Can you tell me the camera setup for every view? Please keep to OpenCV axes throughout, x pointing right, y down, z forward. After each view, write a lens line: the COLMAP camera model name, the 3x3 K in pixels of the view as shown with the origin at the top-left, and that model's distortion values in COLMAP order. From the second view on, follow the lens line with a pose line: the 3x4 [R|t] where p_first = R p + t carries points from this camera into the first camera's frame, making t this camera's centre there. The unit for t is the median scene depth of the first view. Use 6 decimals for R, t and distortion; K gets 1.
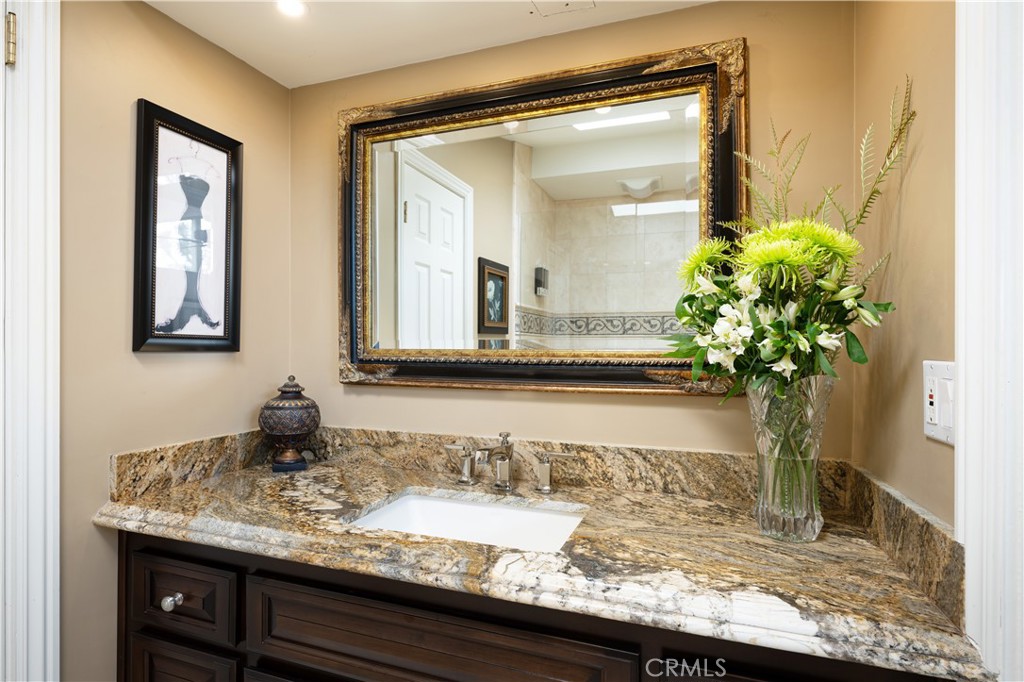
lens RADIAL K [[526.6, 0, 512.5], [0, 526.6, 340.5], [0, 0, 1]] dist [-0.001596, 0.001115]
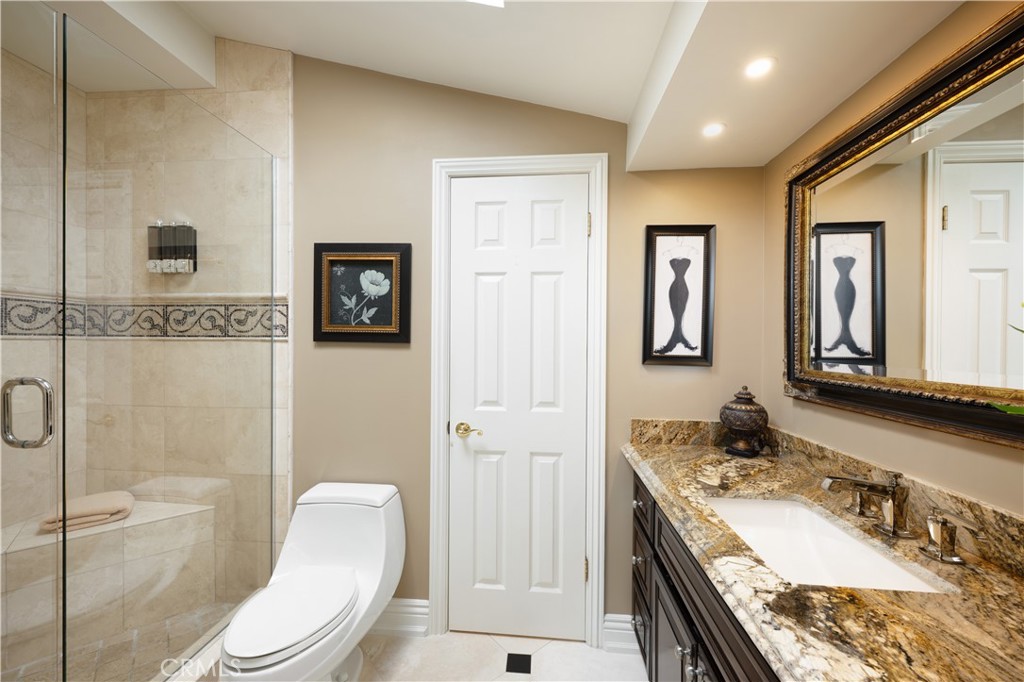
lens RADIAL K [[403.5, 0, 510.6], [0, 403.5, 341.6], [0, 0, 1]] dist [-0.001473, 0.000064]
pose [[0.259721, -0.004101, -0.965675, 0.479144], [-0.001365, 0.999988, -0.004614, -0.046912], [0.965683, 0.002517, 0.259712, 0.173696]]
